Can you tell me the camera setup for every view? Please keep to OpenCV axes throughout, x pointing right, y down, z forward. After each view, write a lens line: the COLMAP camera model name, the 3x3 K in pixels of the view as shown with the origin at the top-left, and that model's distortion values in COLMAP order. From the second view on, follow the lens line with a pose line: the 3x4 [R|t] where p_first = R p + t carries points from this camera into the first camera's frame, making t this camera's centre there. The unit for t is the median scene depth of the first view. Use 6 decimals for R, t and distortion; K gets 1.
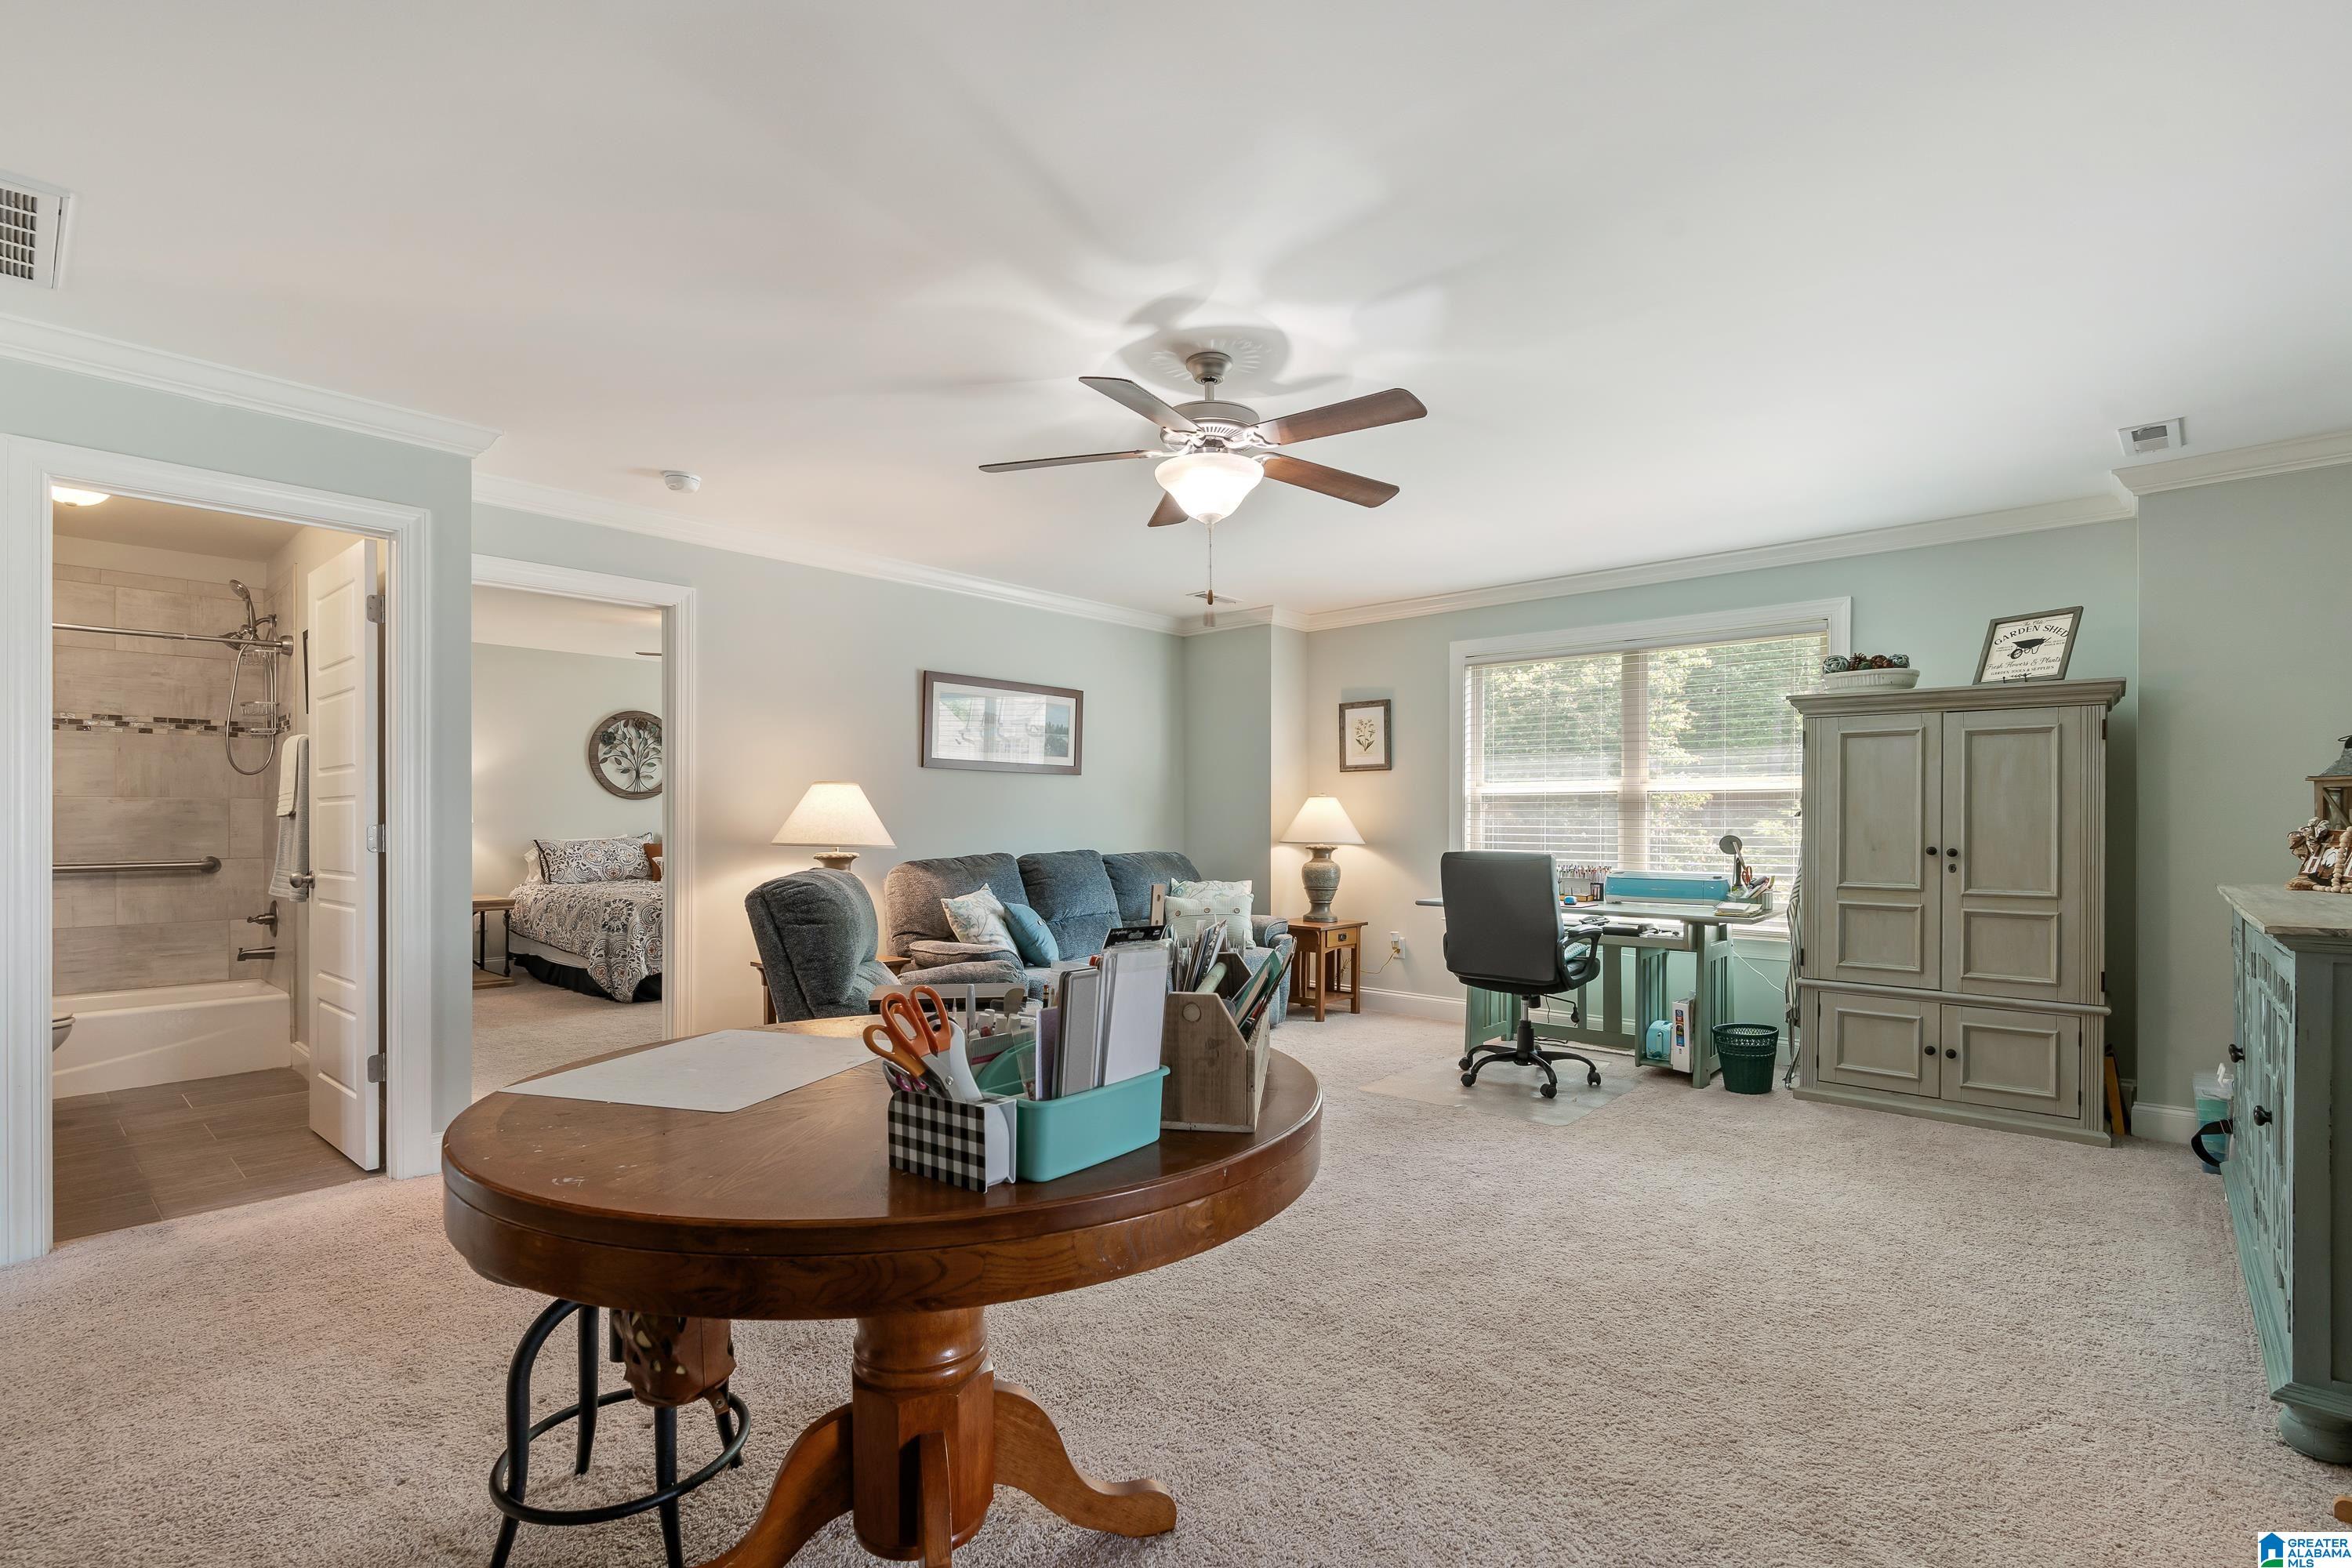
lens RADIAL K [[1078.2, 0, 1166.6], [0, 1078.2, 824.9], [0, 0, 1]] dist [-0.008666, 0.005163]
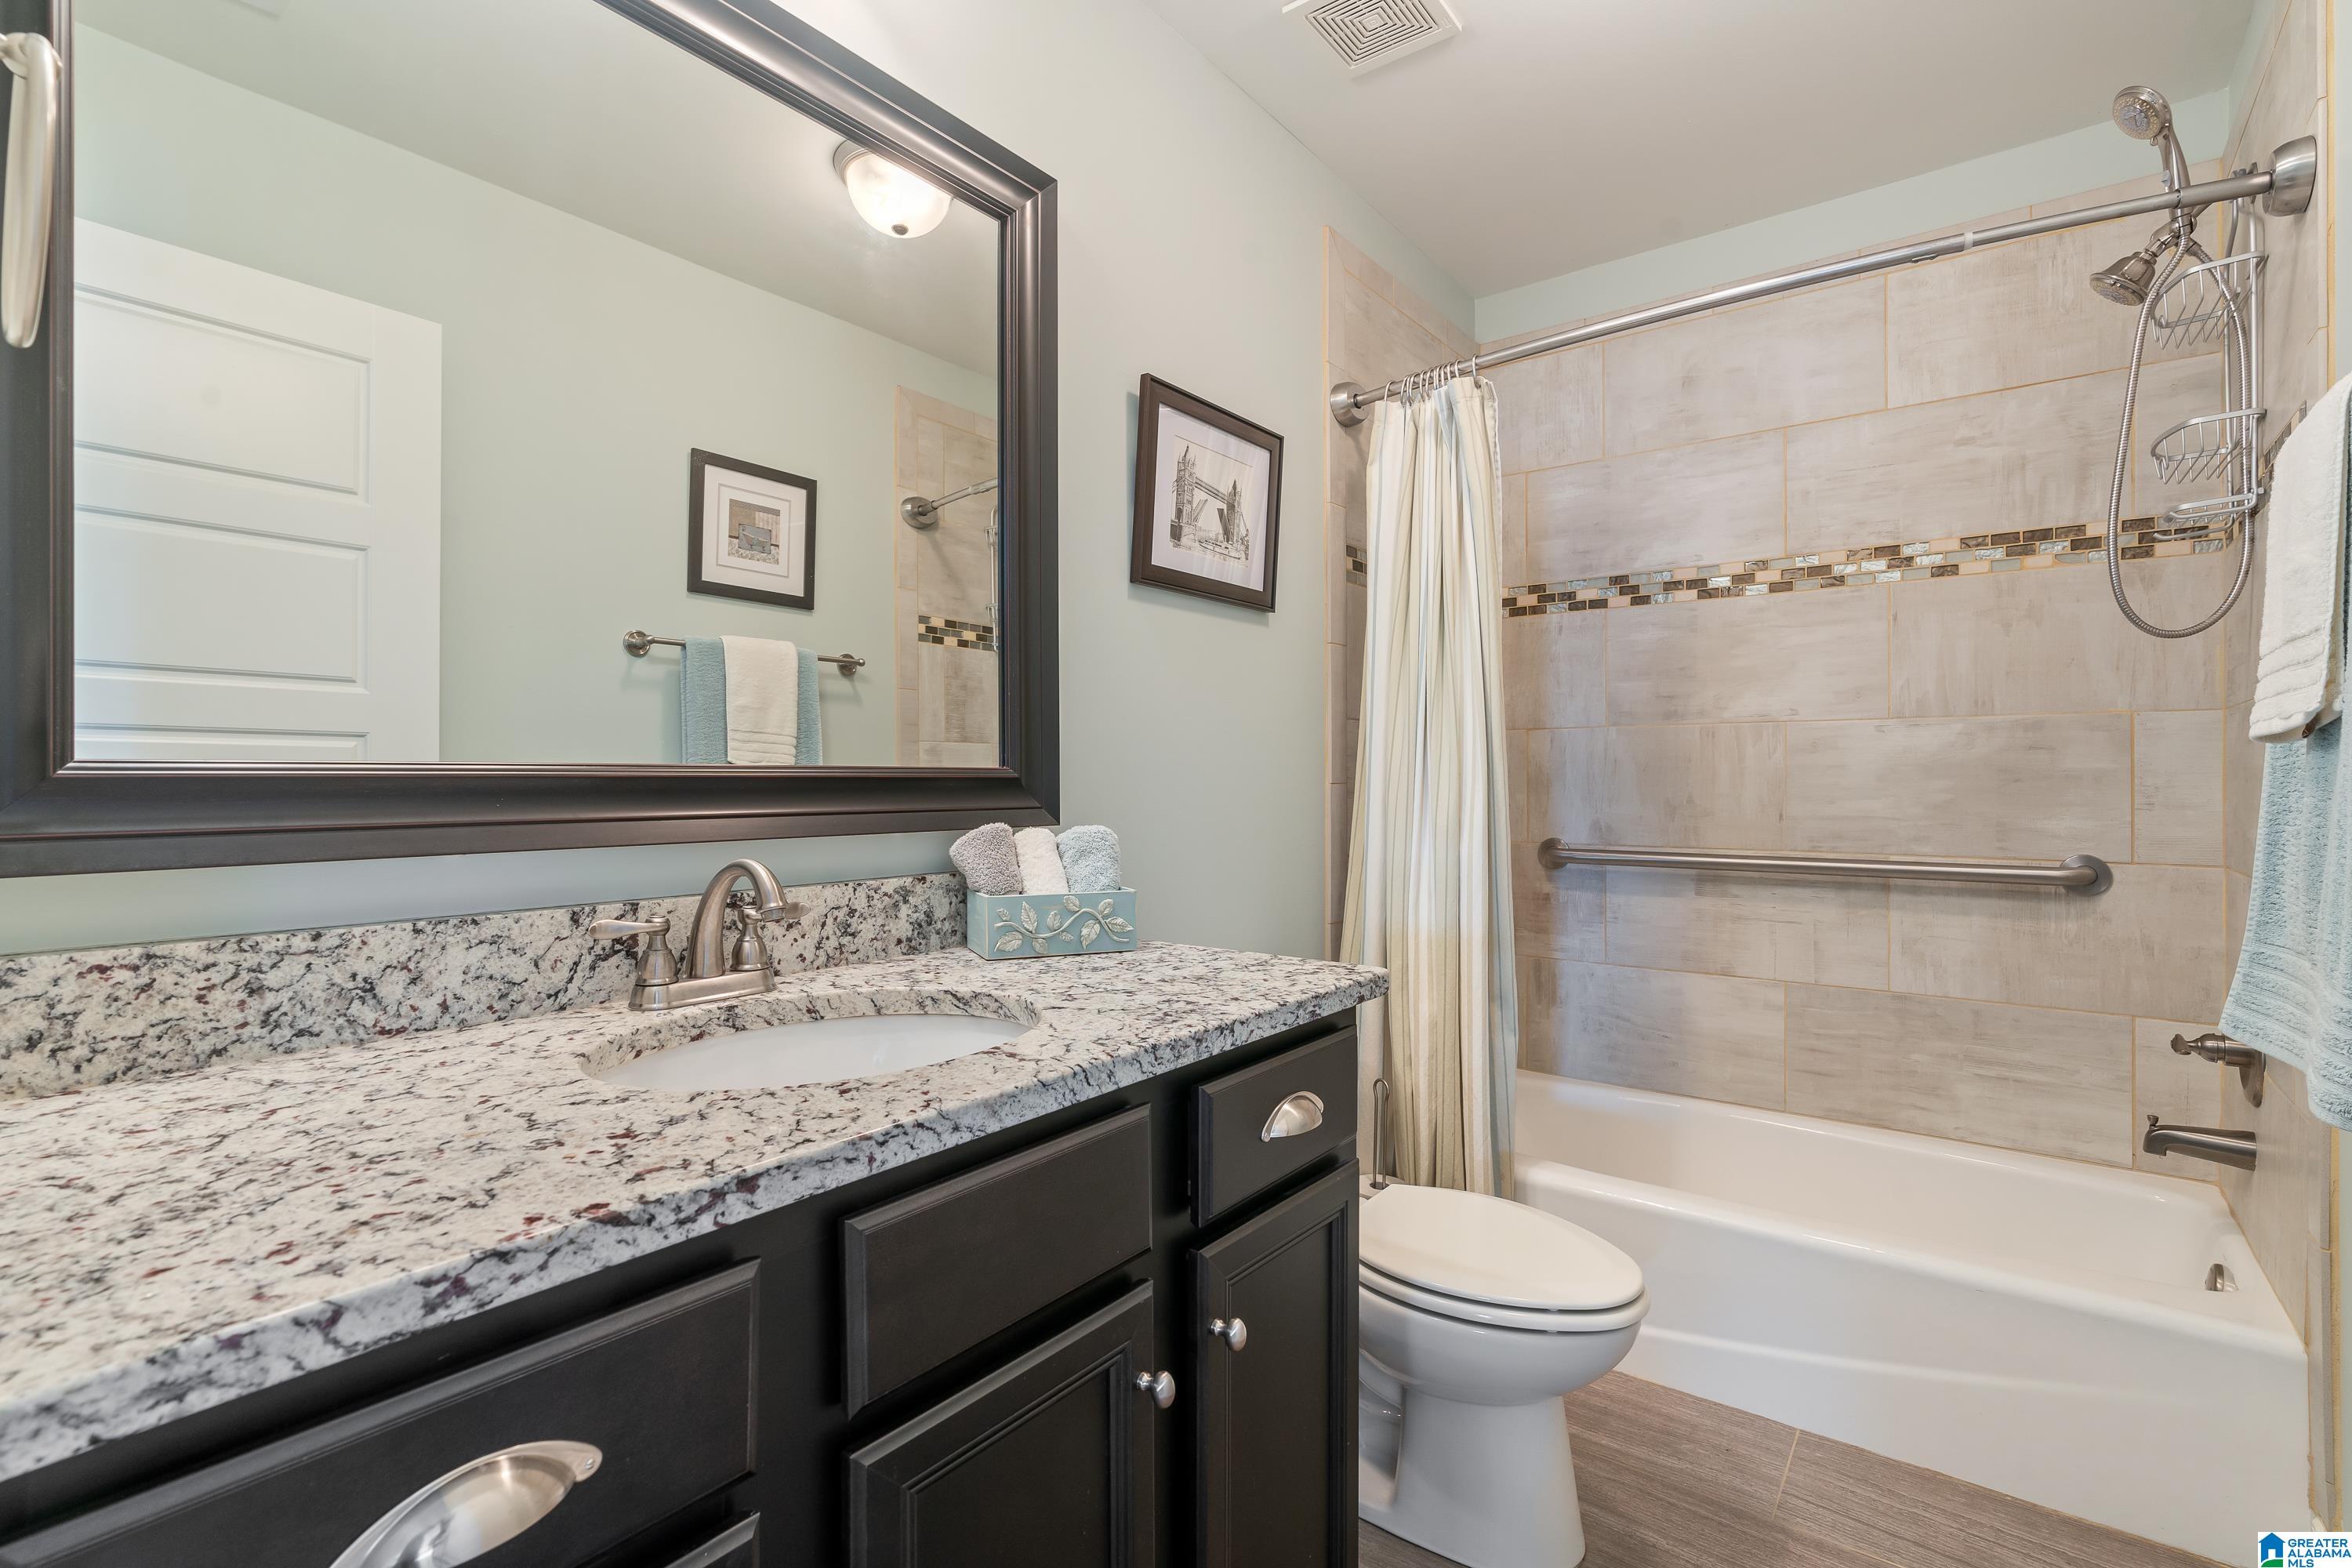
lens RADIAL K [[1078.2, 0, 1179.0], [0, 1078.2, 770.5], [0, 0, 1]] dist [-0.008666, 0.005163]
pose [[0.081523, -0.009863, -0.996623, -0.507822], [-0.006747, 0.999923, -0.010447, 0.003374], [0.996649, 0.007576, 0.081450, 0.619910]]
